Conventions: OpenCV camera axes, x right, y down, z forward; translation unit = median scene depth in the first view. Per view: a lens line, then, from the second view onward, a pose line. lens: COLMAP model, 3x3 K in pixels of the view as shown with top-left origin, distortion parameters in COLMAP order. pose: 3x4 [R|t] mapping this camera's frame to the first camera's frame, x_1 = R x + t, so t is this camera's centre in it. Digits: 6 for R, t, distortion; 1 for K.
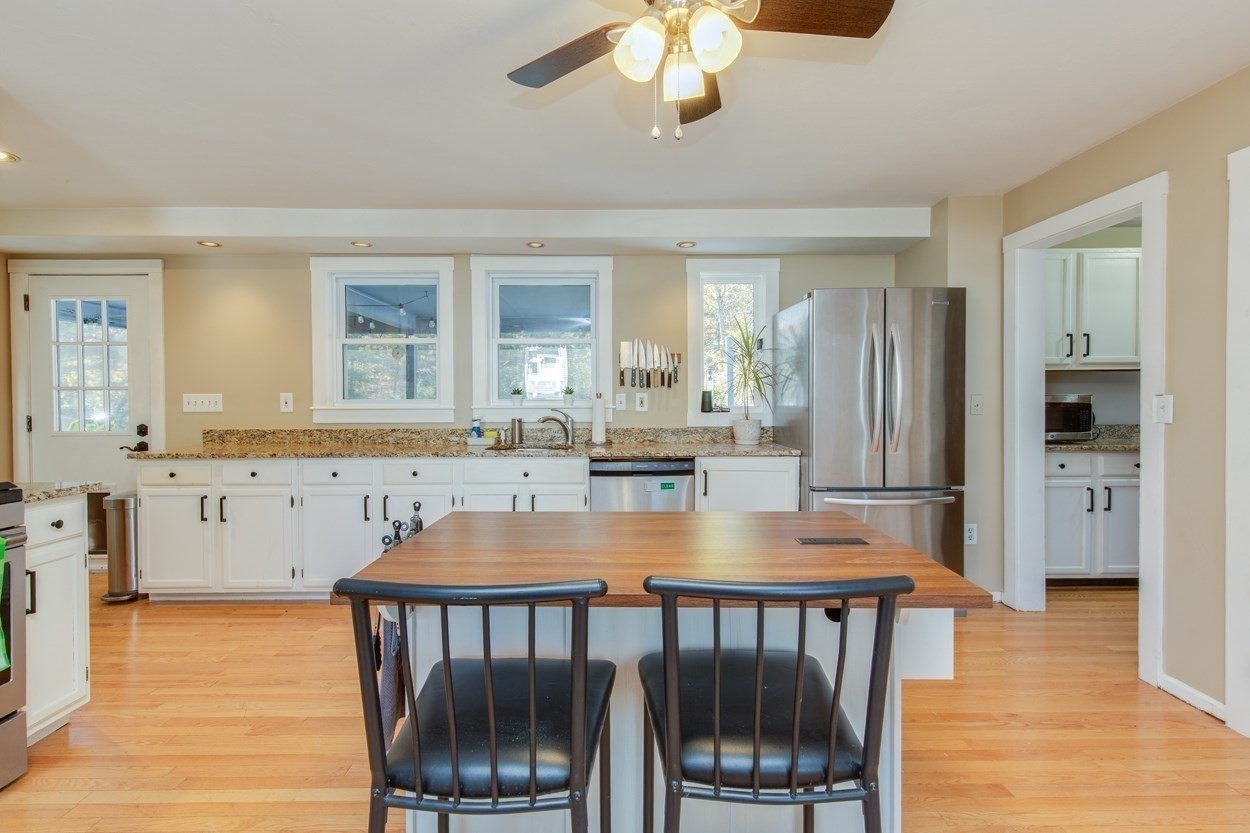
lens RADIAL K [[578.4, 0, 623.0], [0, 578.4, 413.6], [0, 0, 1]] dist [0.044087, -0.002088]
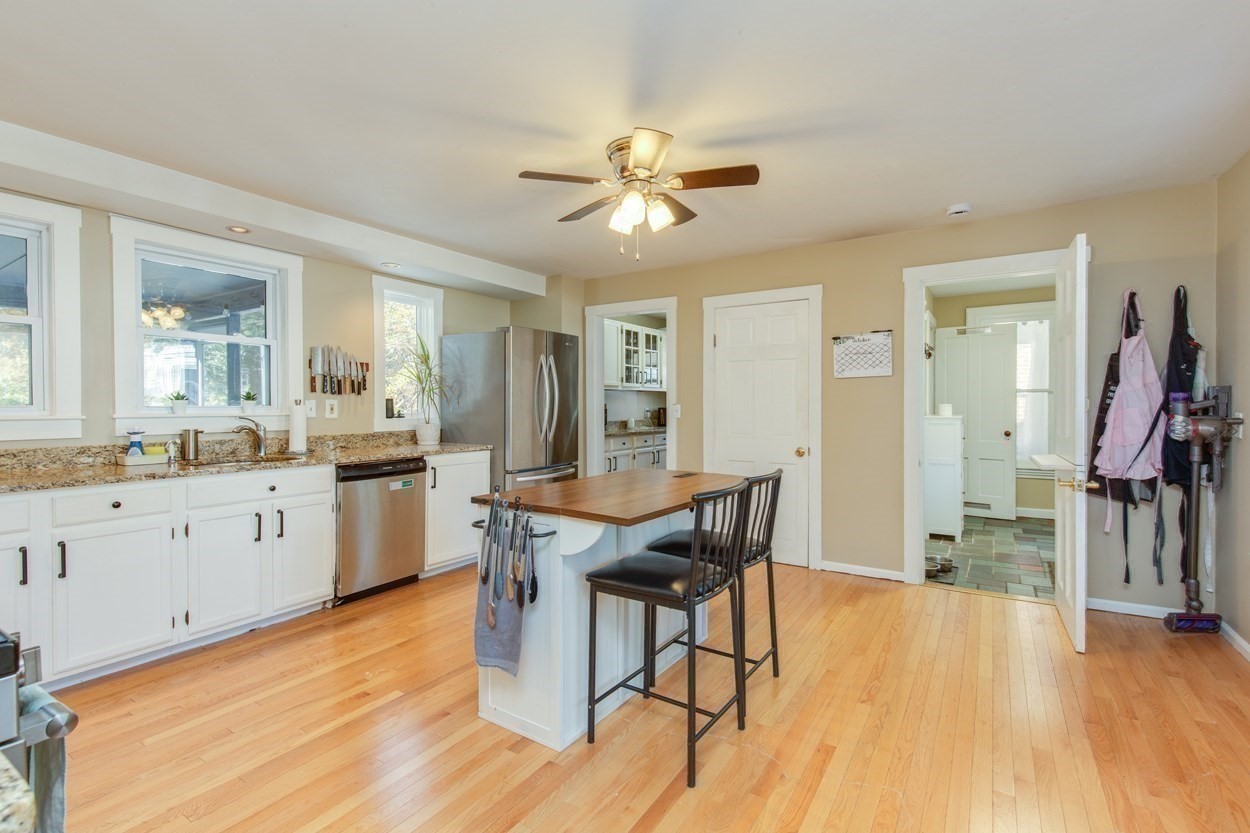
lens RADIAL K [[578.4, 0, 617.7], [0, 578.4, 411.4], [0, 0, 1]] dist [0.044087, -0.002088]
pose [[0.562263, -0.006435, 0.826933, -0.529145], [0.022903, 0.999707, -0.007793, 0.003524], [-0.826641, 0.023321, 0.562246, 0.029450]]
